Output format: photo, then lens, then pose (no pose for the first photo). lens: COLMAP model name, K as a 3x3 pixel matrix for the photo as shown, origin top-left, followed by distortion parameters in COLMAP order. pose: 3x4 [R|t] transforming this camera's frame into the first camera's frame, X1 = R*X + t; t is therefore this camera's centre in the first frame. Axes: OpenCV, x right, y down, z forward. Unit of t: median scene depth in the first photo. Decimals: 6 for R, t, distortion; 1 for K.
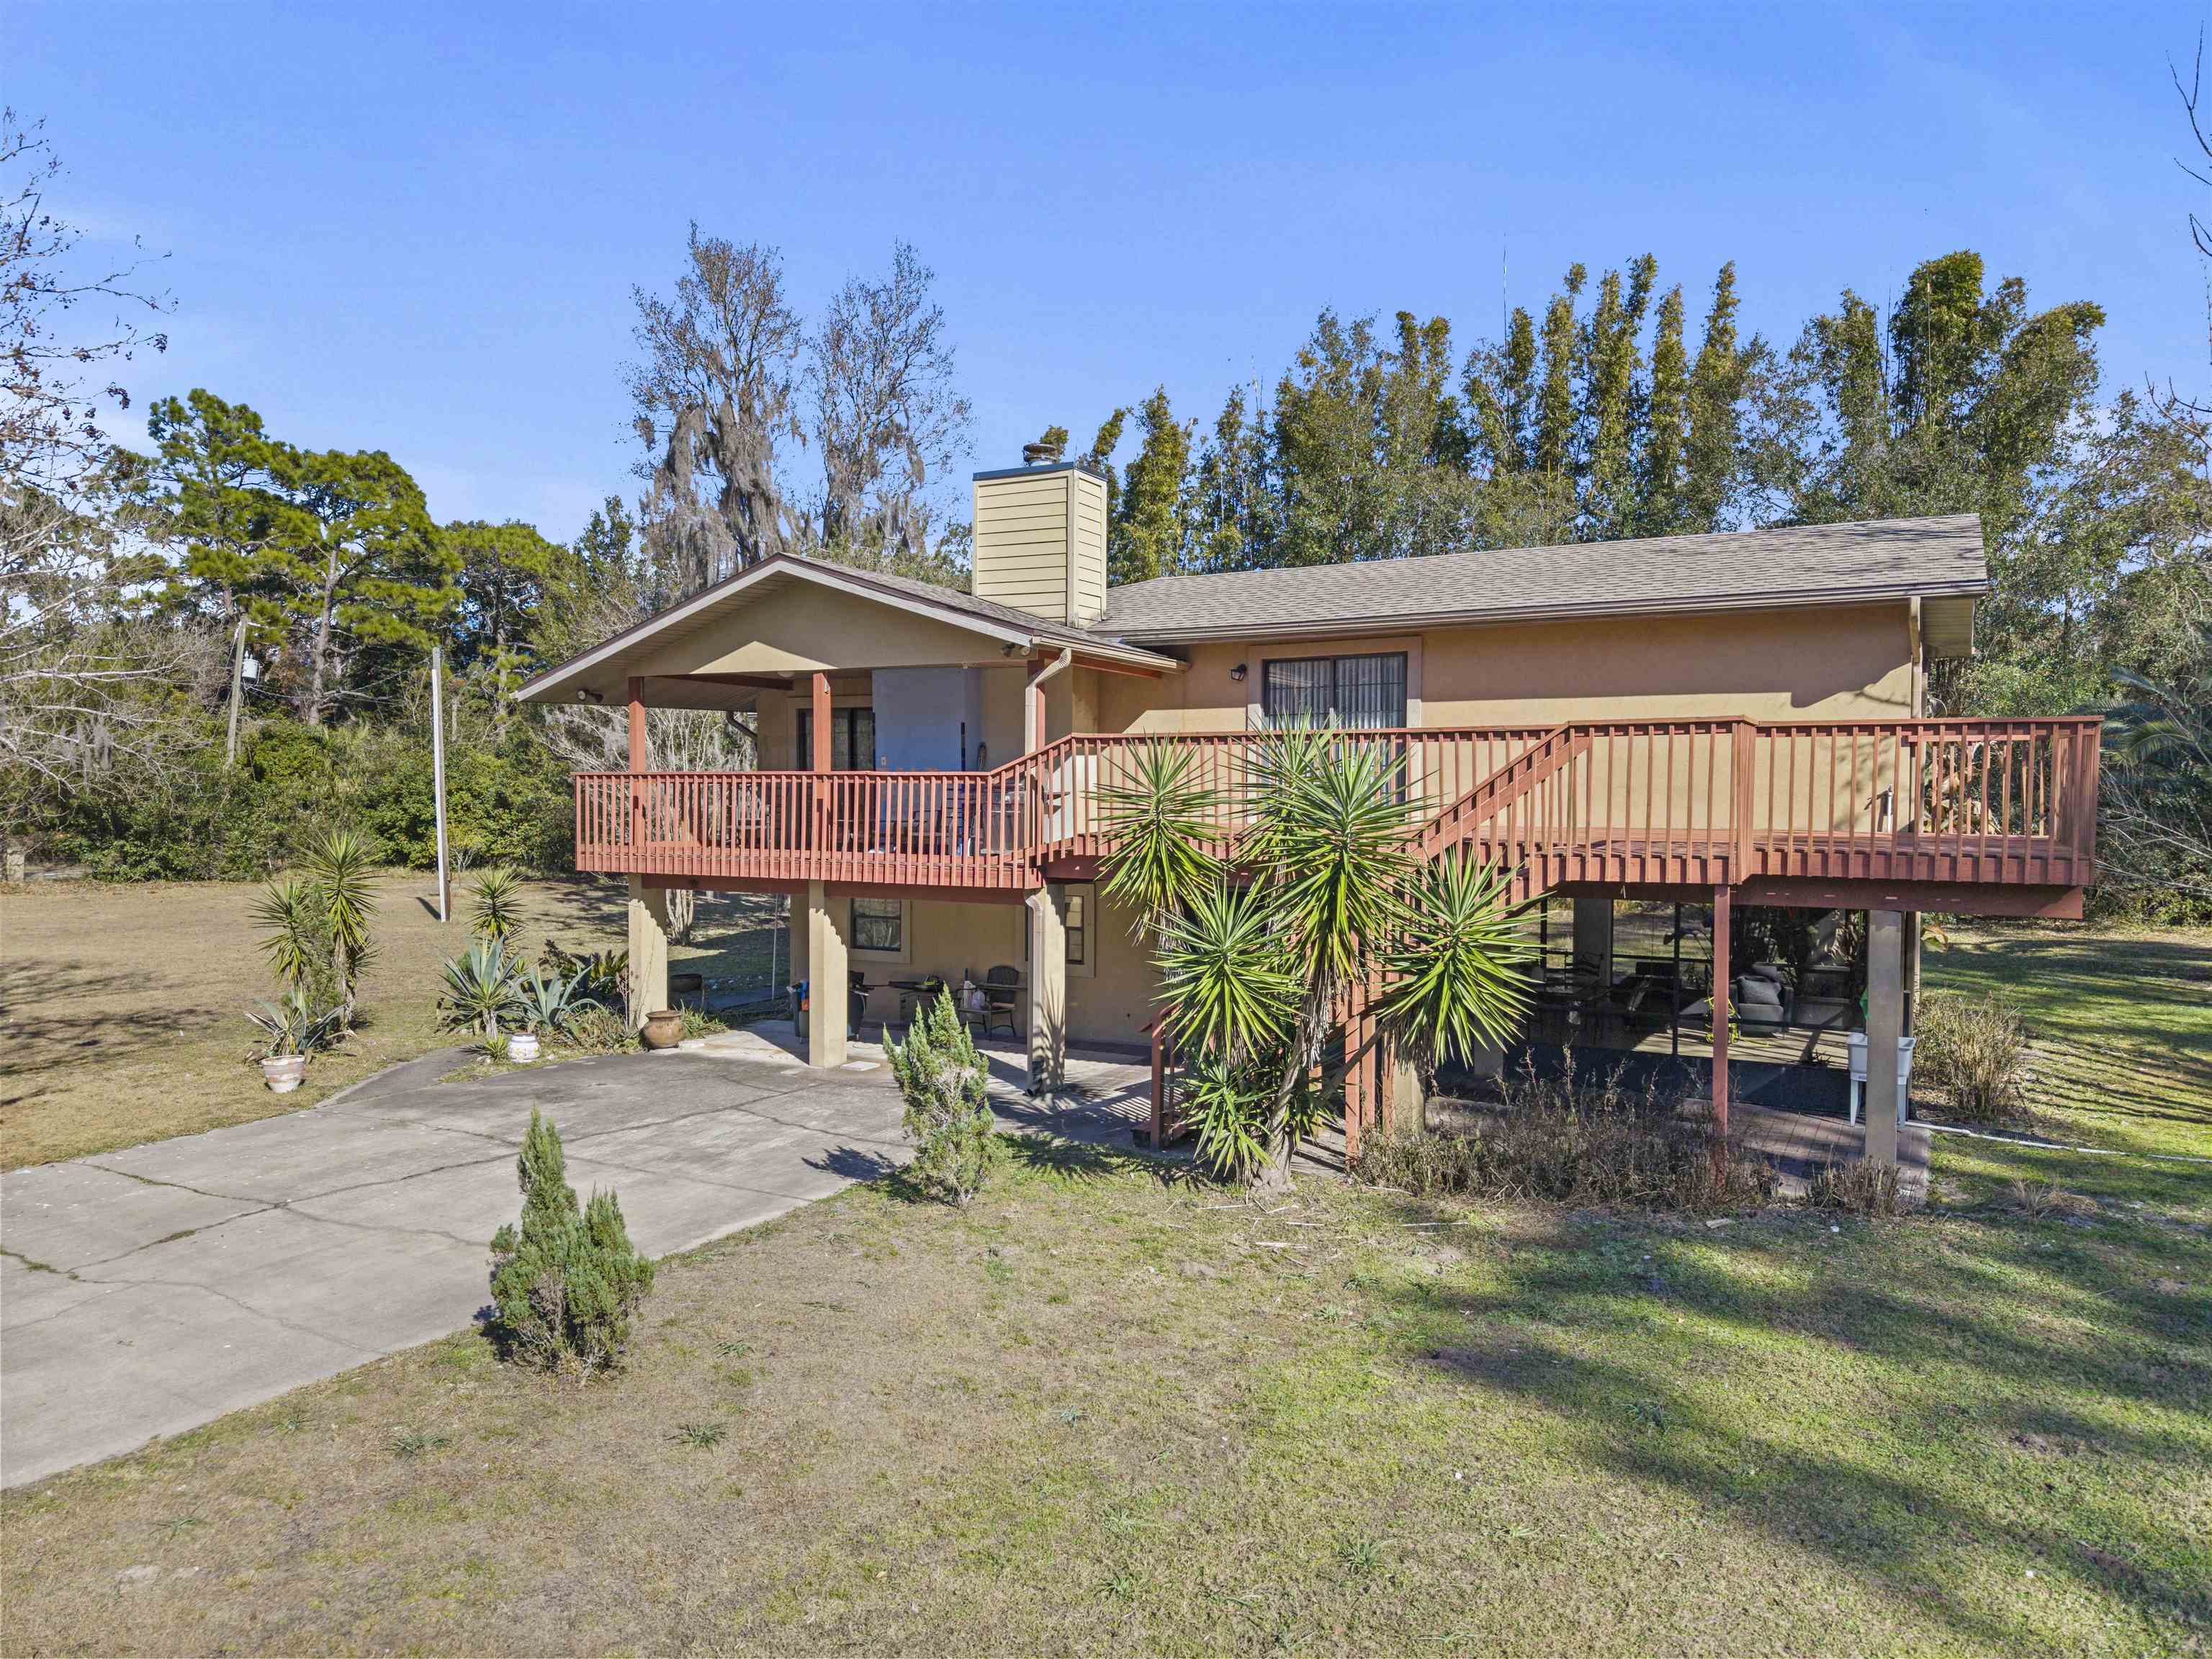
lens RADIAL K [[1489.2, 0, 1106.7], [0, 1489.2, 840.6], [0, 0, 1]] dist [0.004125, -0.004057]
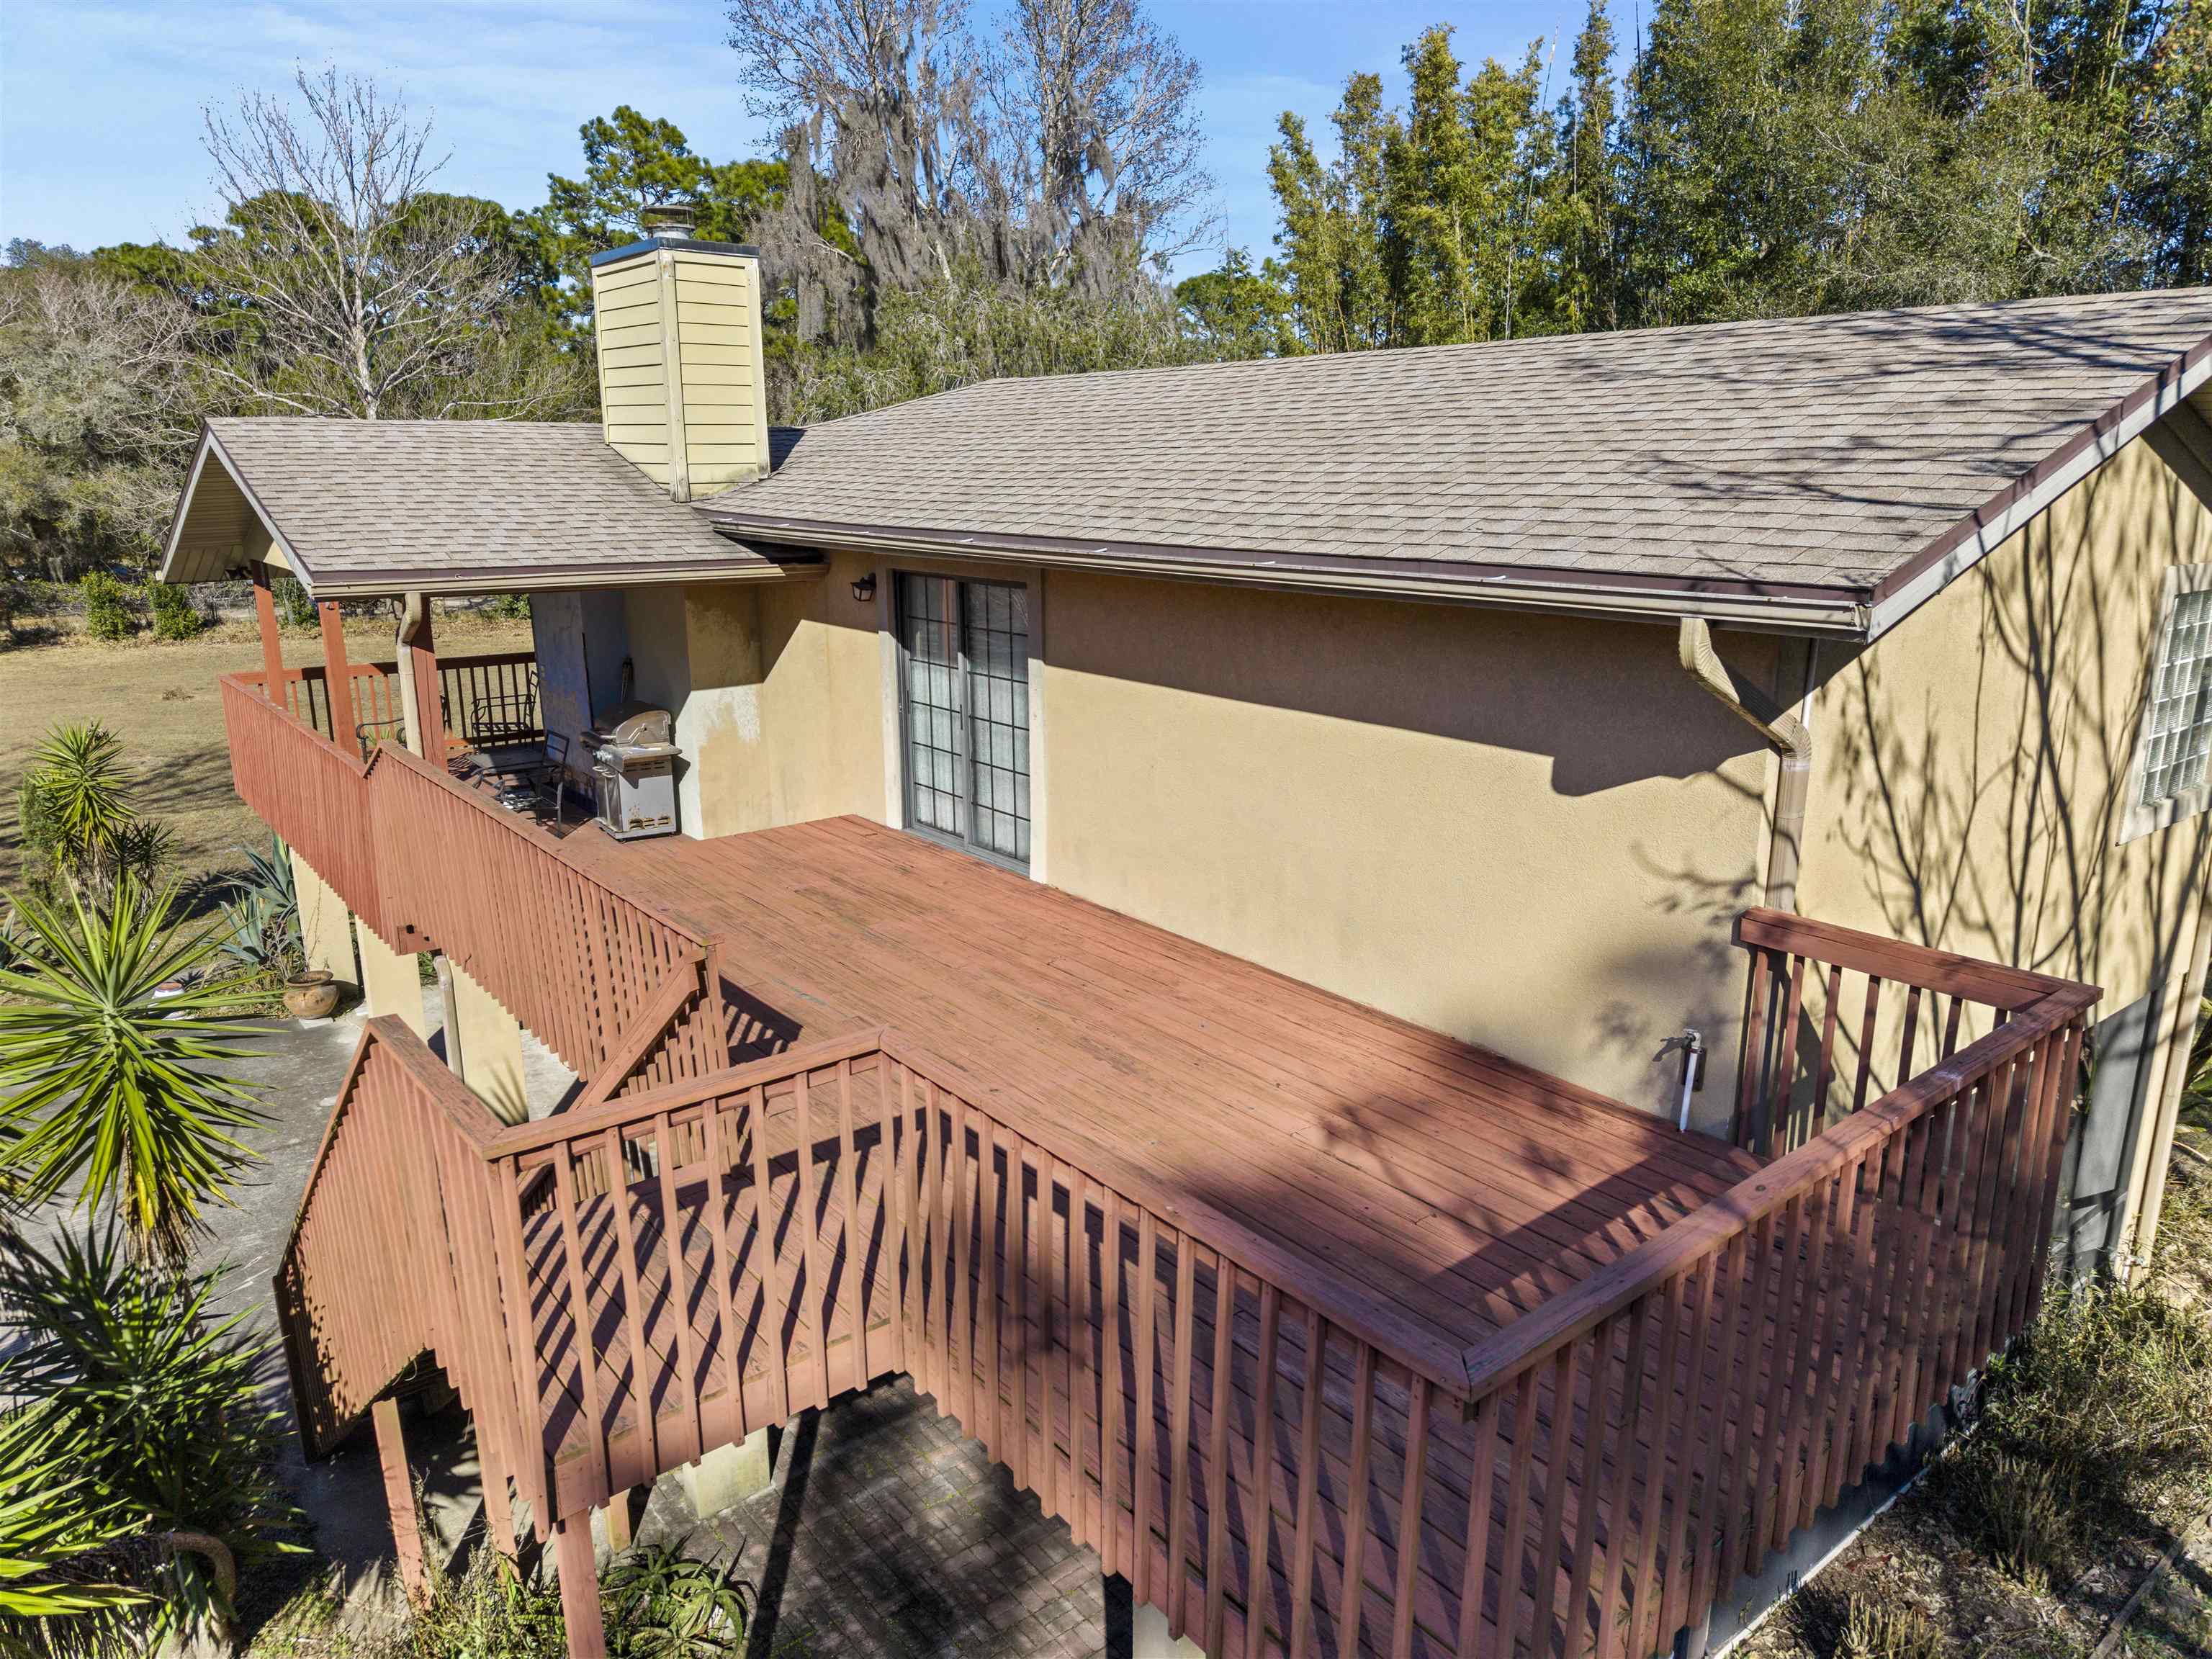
lens RADIAL K [[1503.7, 0, 1111.2], [0, 1503.7, 817.6], [0, 0, 1]] dist [-0.000112, 0.045329]
pose [[0.920783, 0.084964, -0.380710, 0.401706], [-0.008246, 0.980012, 0.198769, -0.134316], [0.389989, -0.179884, 0.903079, 0.429678]]
